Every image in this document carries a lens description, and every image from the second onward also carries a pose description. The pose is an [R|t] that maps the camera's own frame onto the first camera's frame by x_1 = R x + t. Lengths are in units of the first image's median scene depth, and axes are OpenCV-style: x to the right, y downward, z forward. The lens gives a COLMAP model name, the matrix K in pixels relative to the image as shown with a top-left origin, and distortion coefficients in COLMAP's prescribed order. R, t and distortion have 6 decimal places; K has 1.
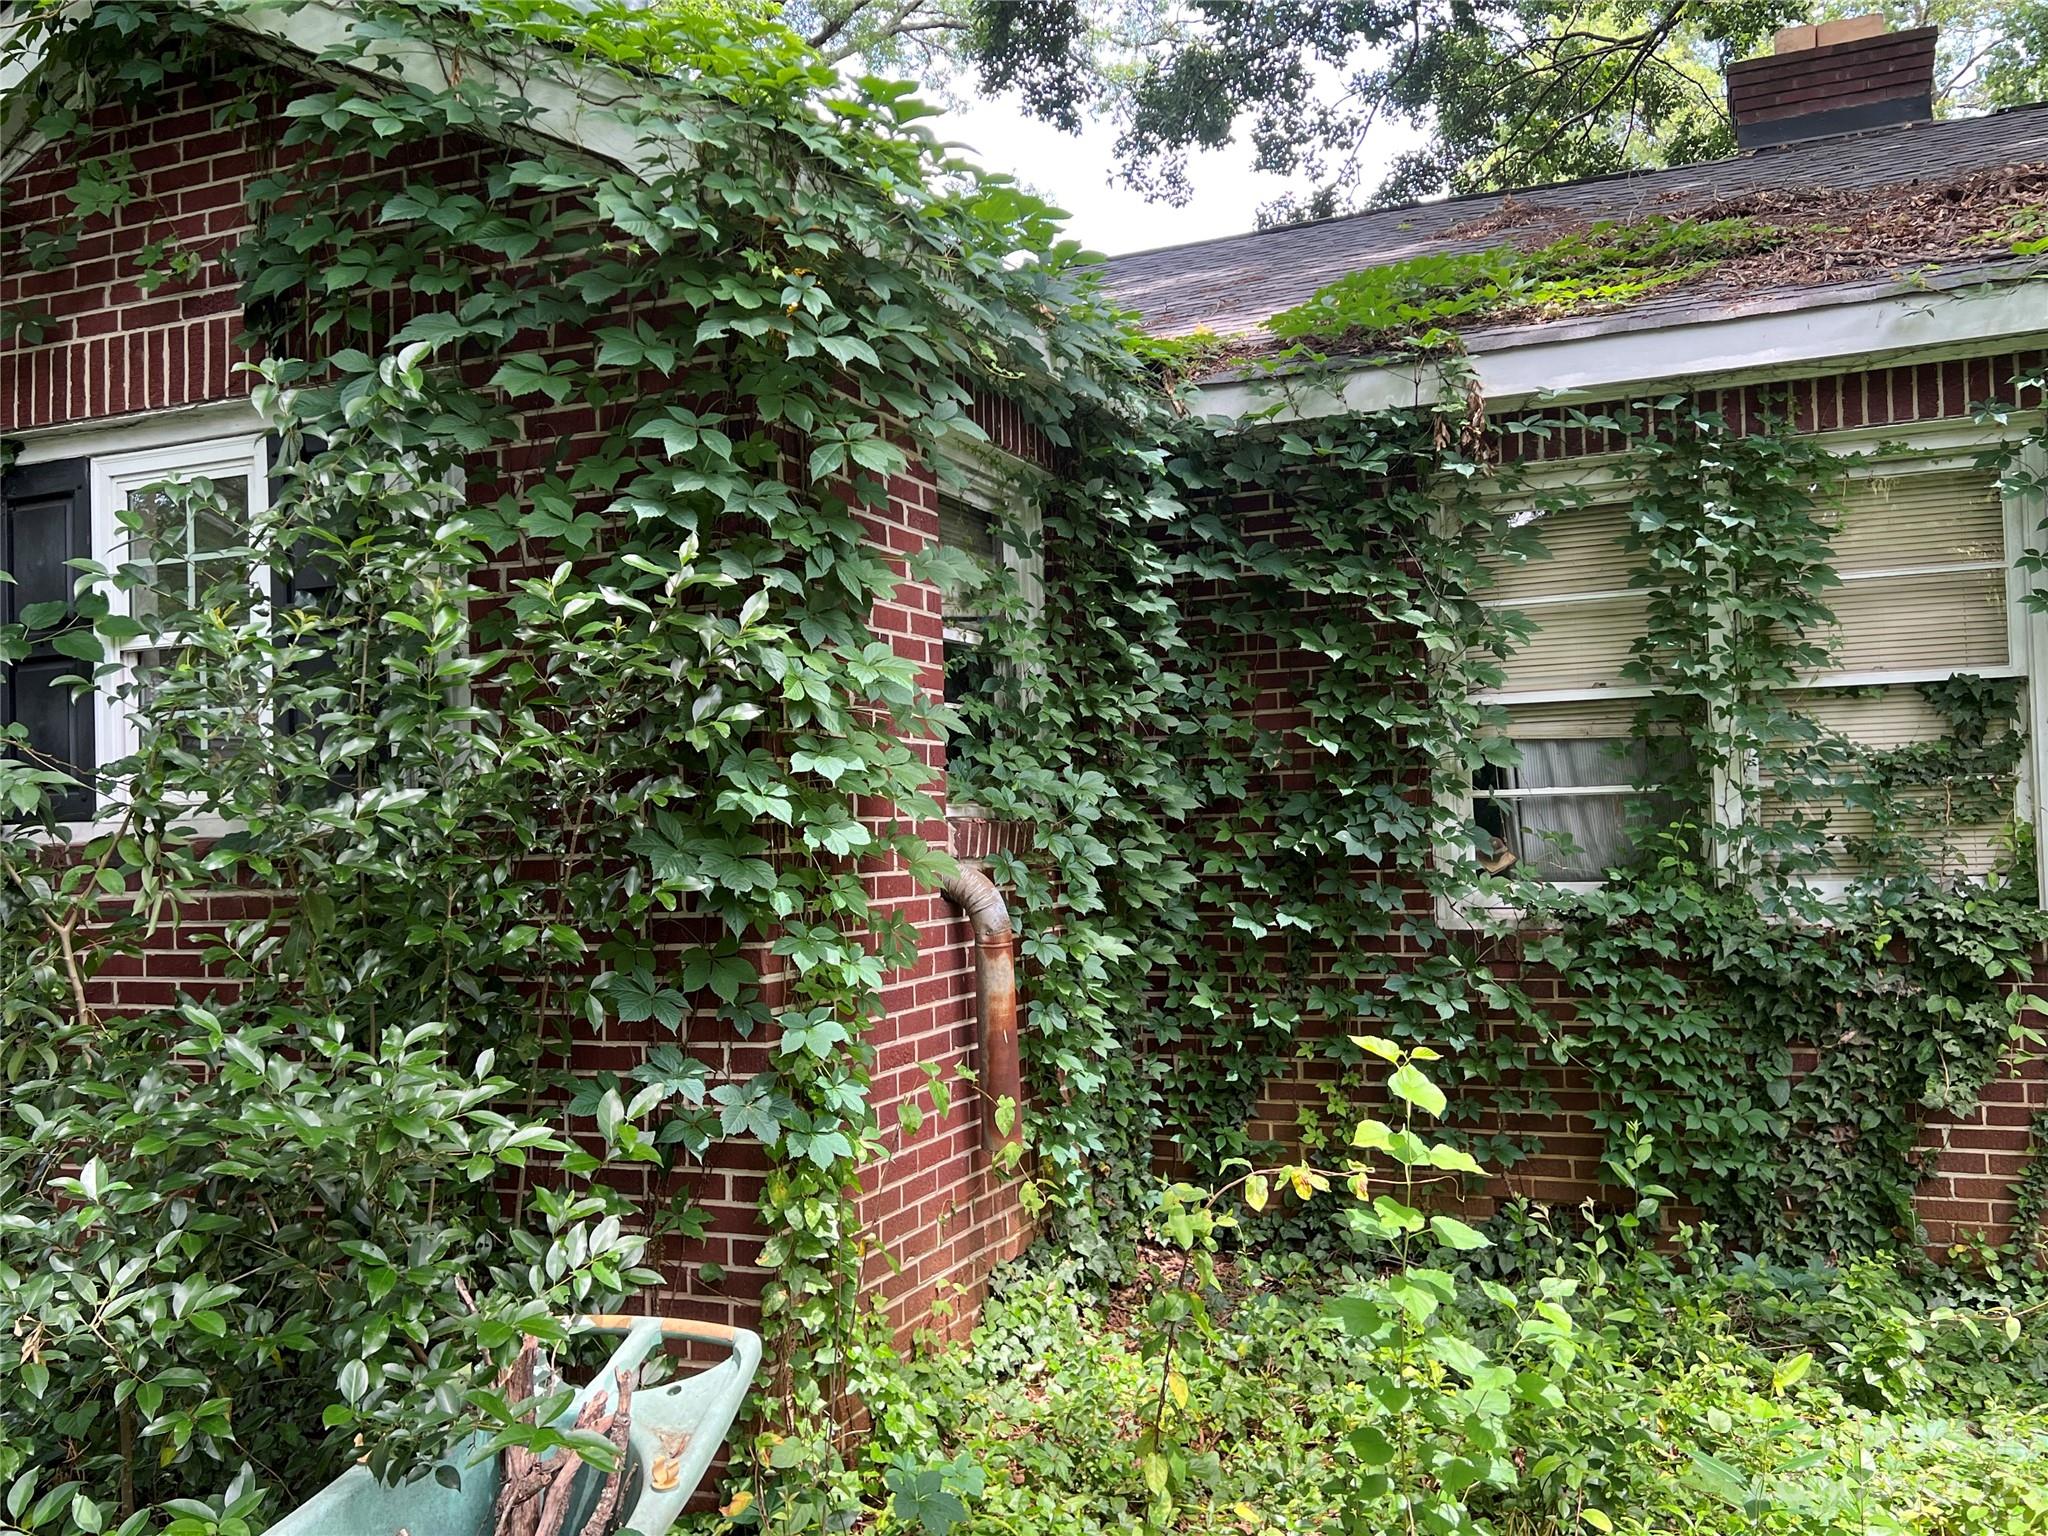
lens RADIAL K [[1795.1, 0, 994.1], [0, 1795.1, 765.4], [0, 0, 1]] dist [0.012281, -0.011610]
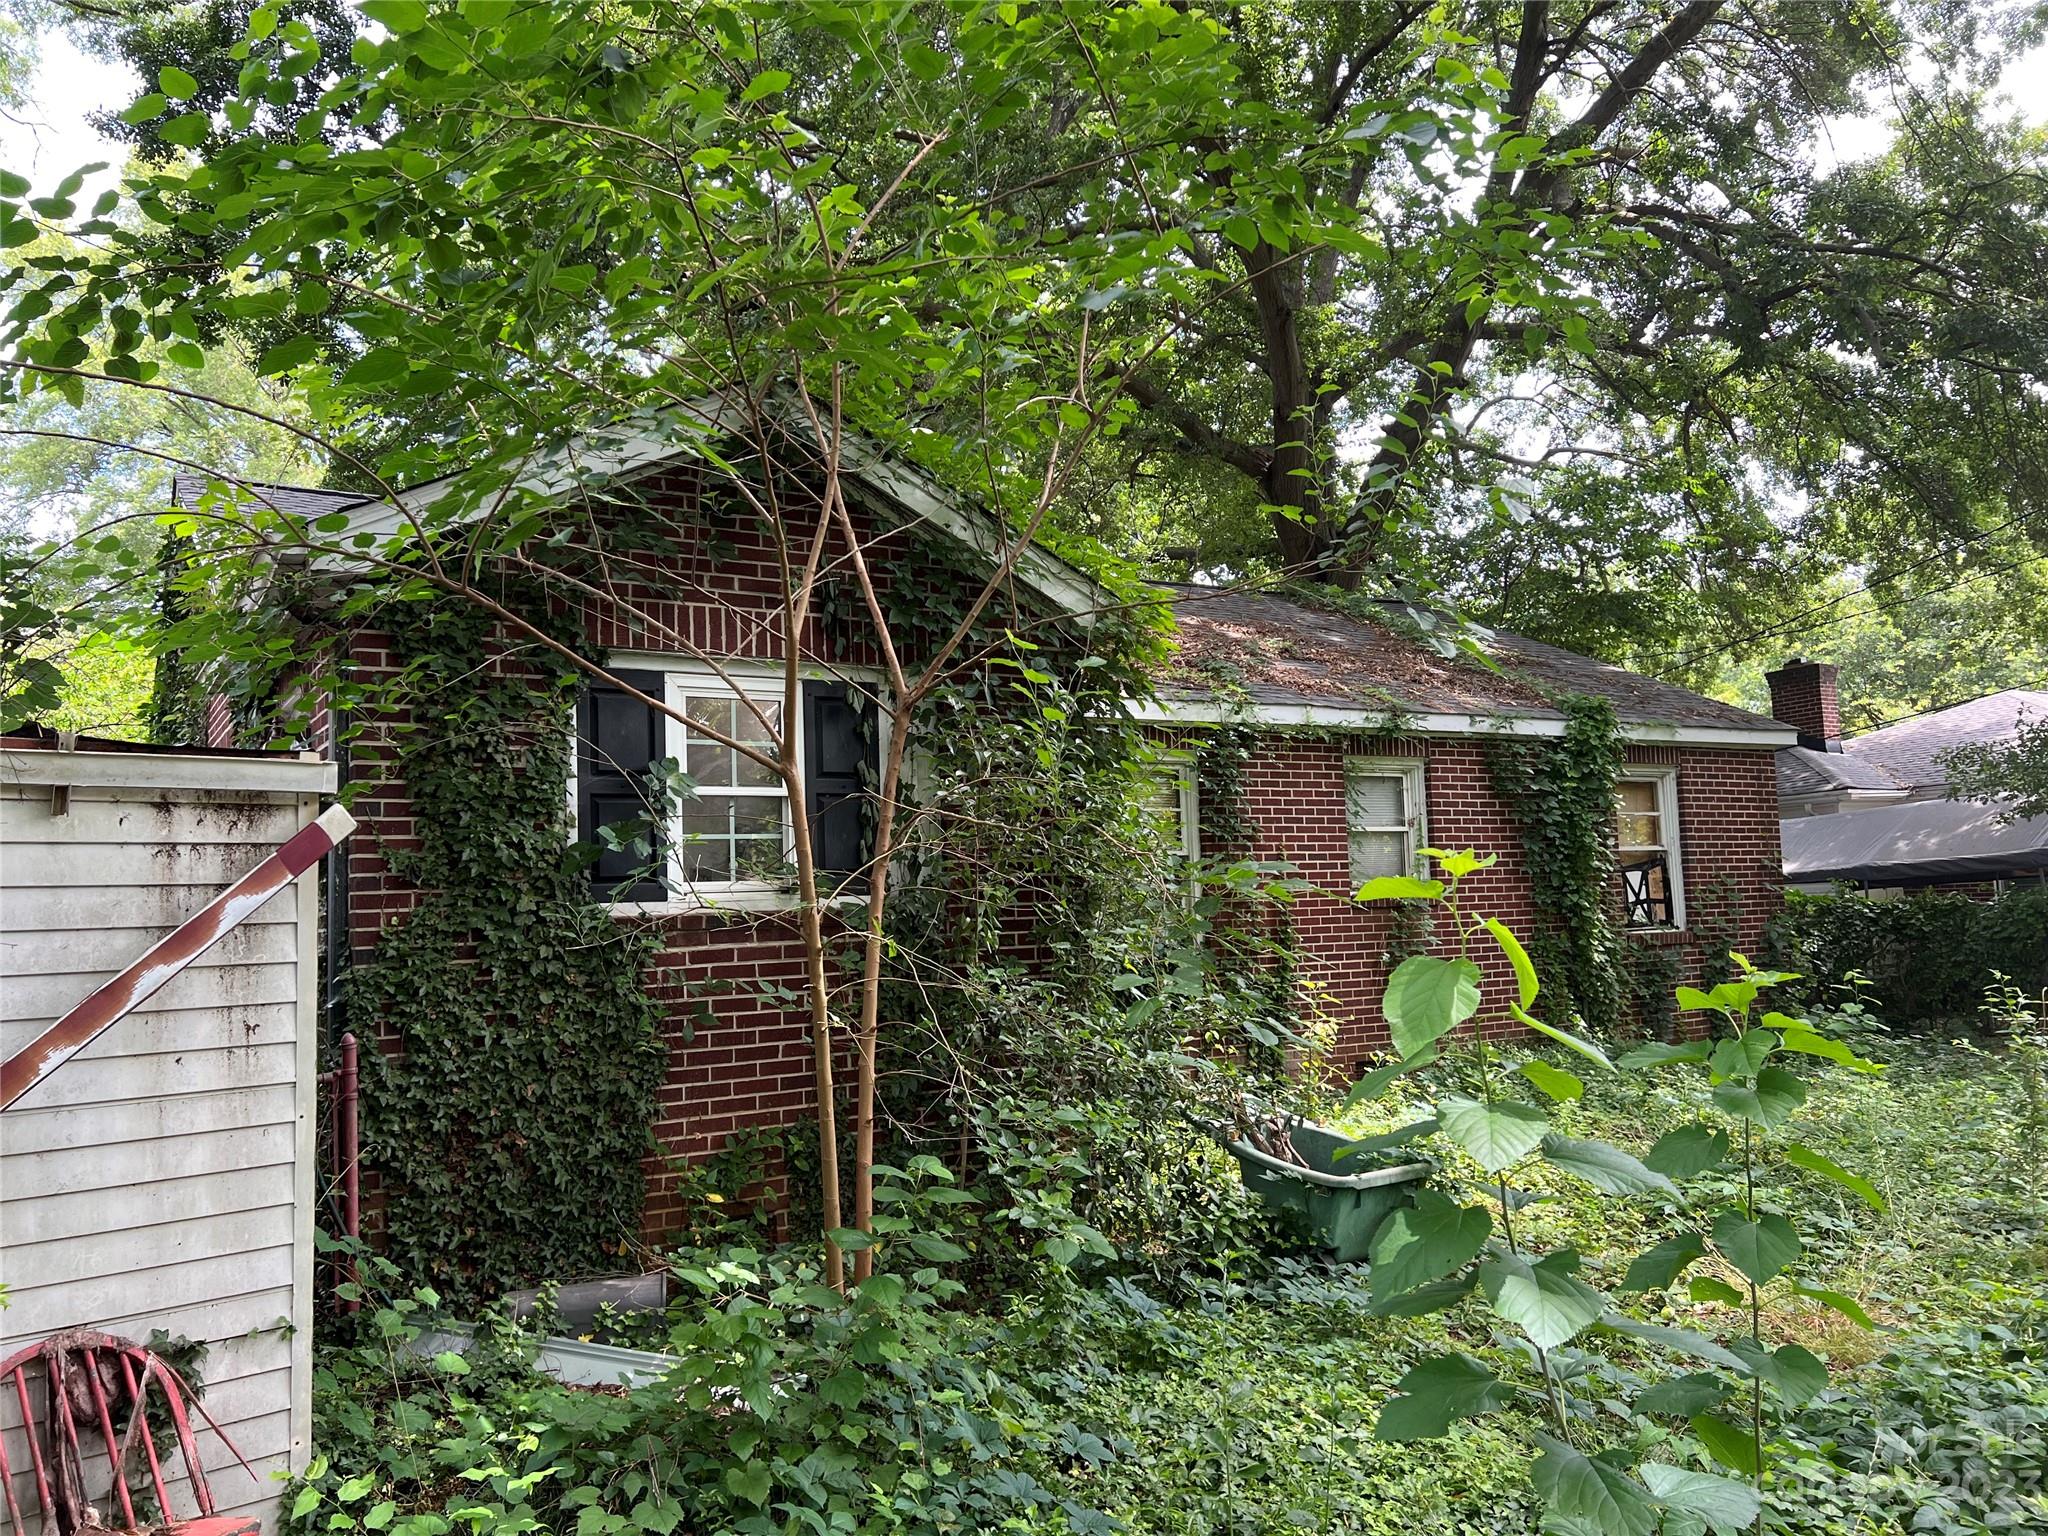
lens RADIAL K [[1545.1, 0, 1024.0], [0, 1545.1, 768.0], [0, 0, 1]] dist [0.000146, -0.000440]
pose [[0.583224, 0.086873, 0.807653, -1.235550], [-0.013919, 0.995188, -0.096993, 0.038660], [-0.812192, 0.045327, 0.581626, -0.056209]]
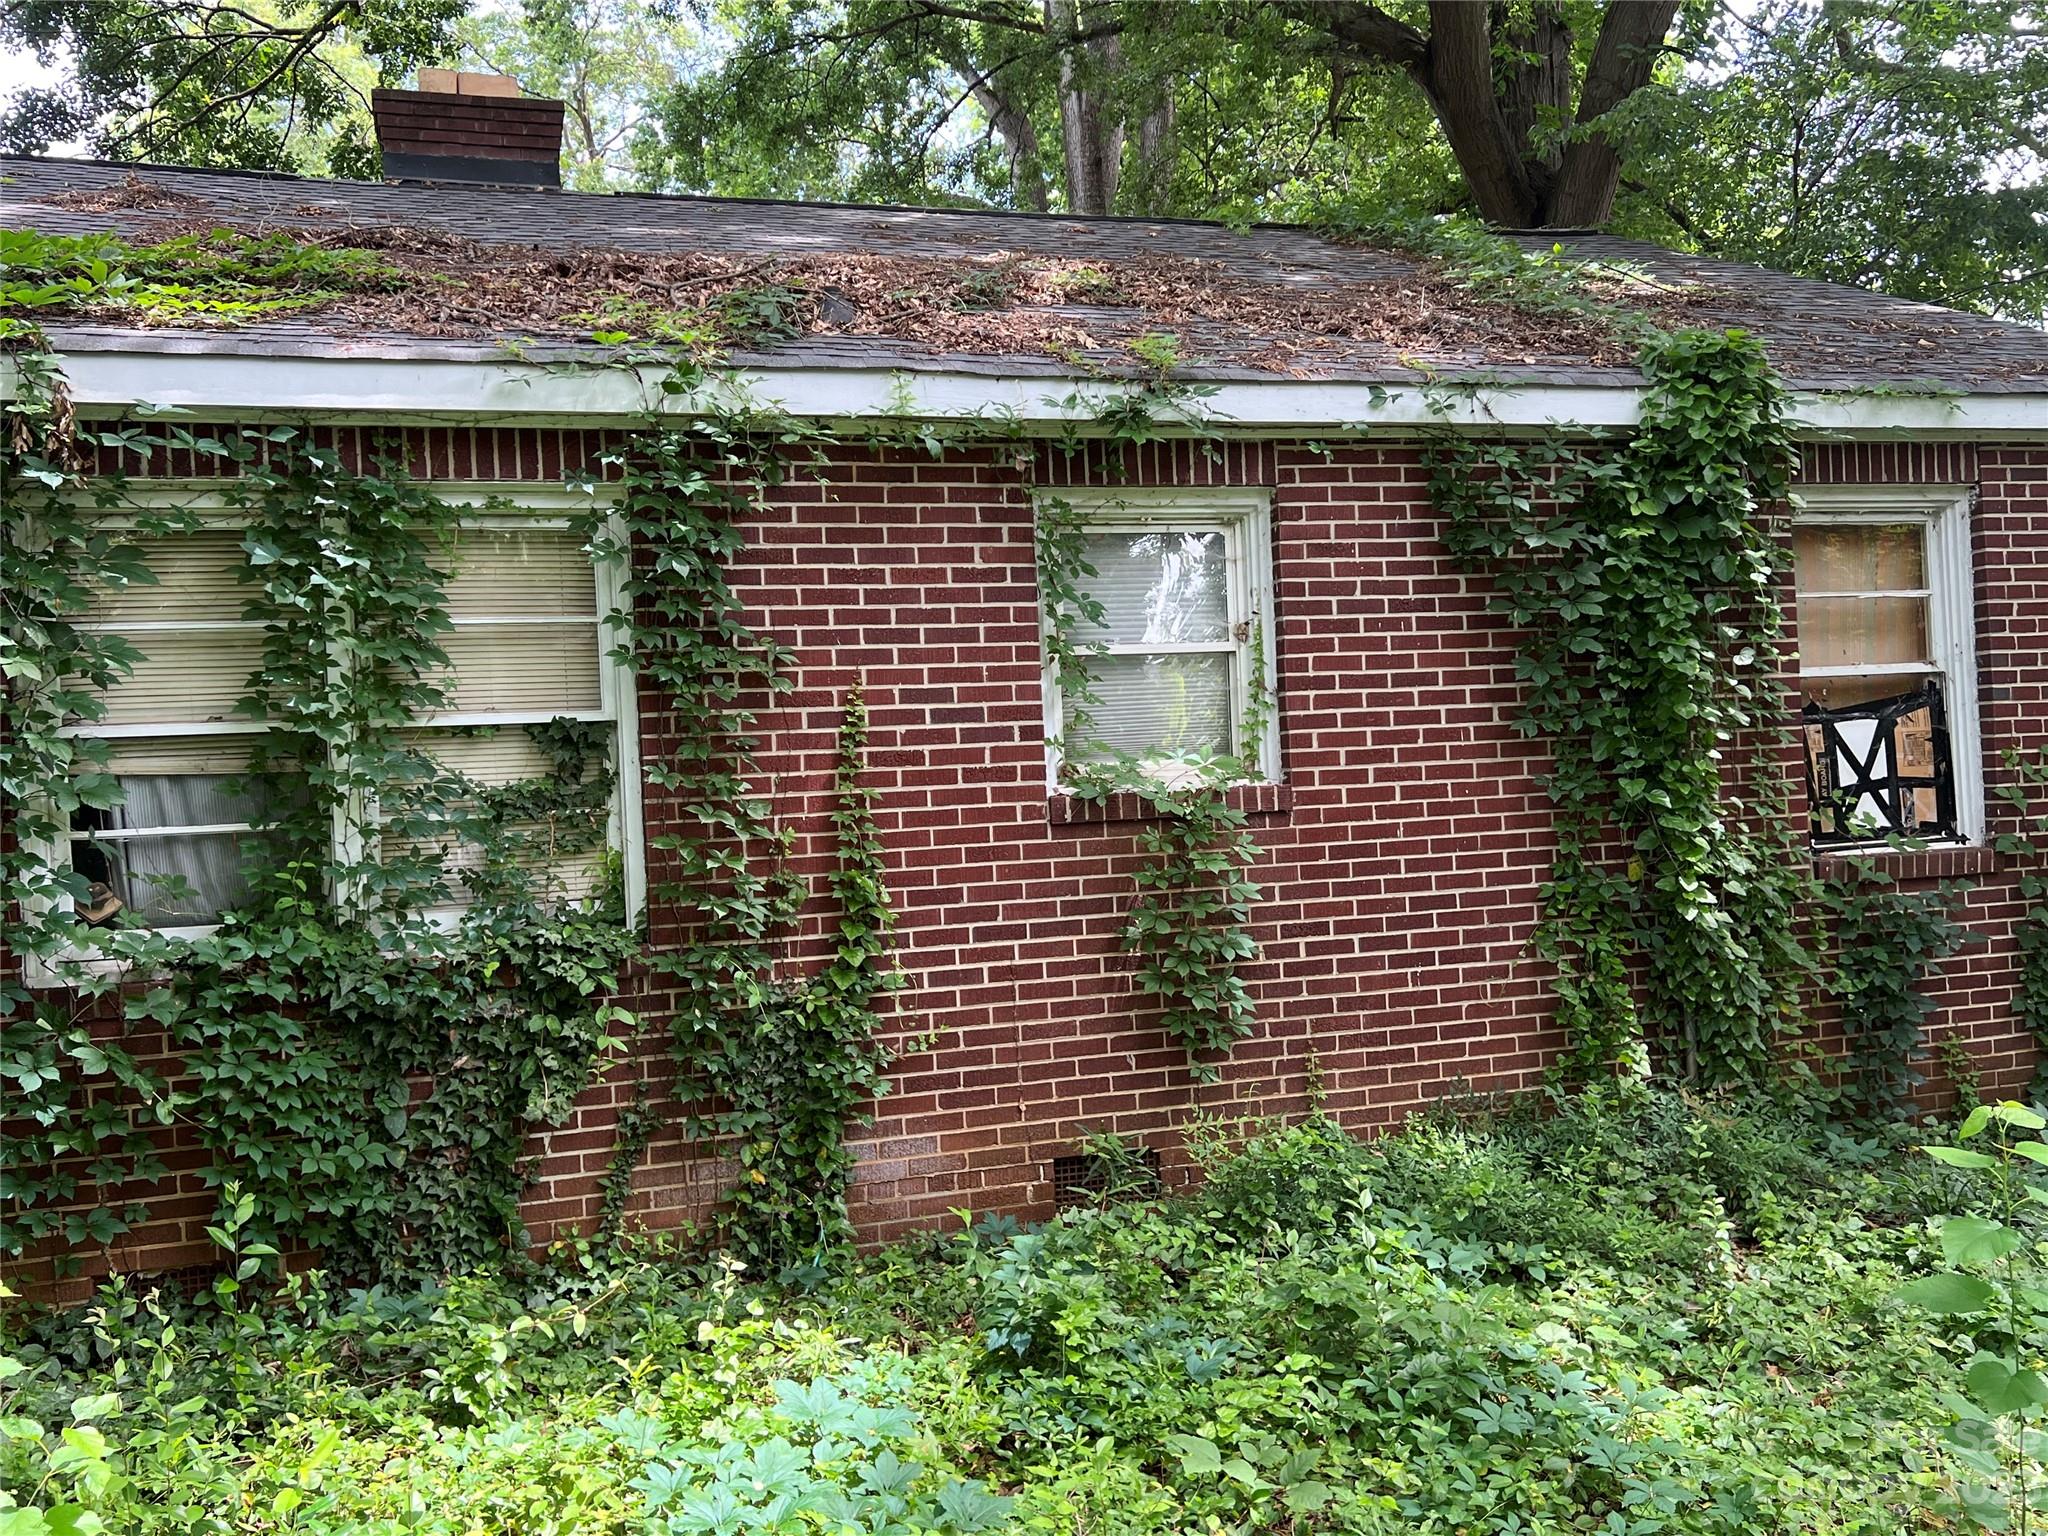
lens RADIAL K [[1785.9, 0, 1040.0], [0, 1785.9, 781.3], [0, 0, 1]] dist [0.085490, -0.121404]
pose [[0.752026, -0.008414, 0.659079, 0.035009], [0.003066, 0.999952, 0.009268, -0.020336], [-0.659126, -0.004950, 0.752016, -0.012179]]
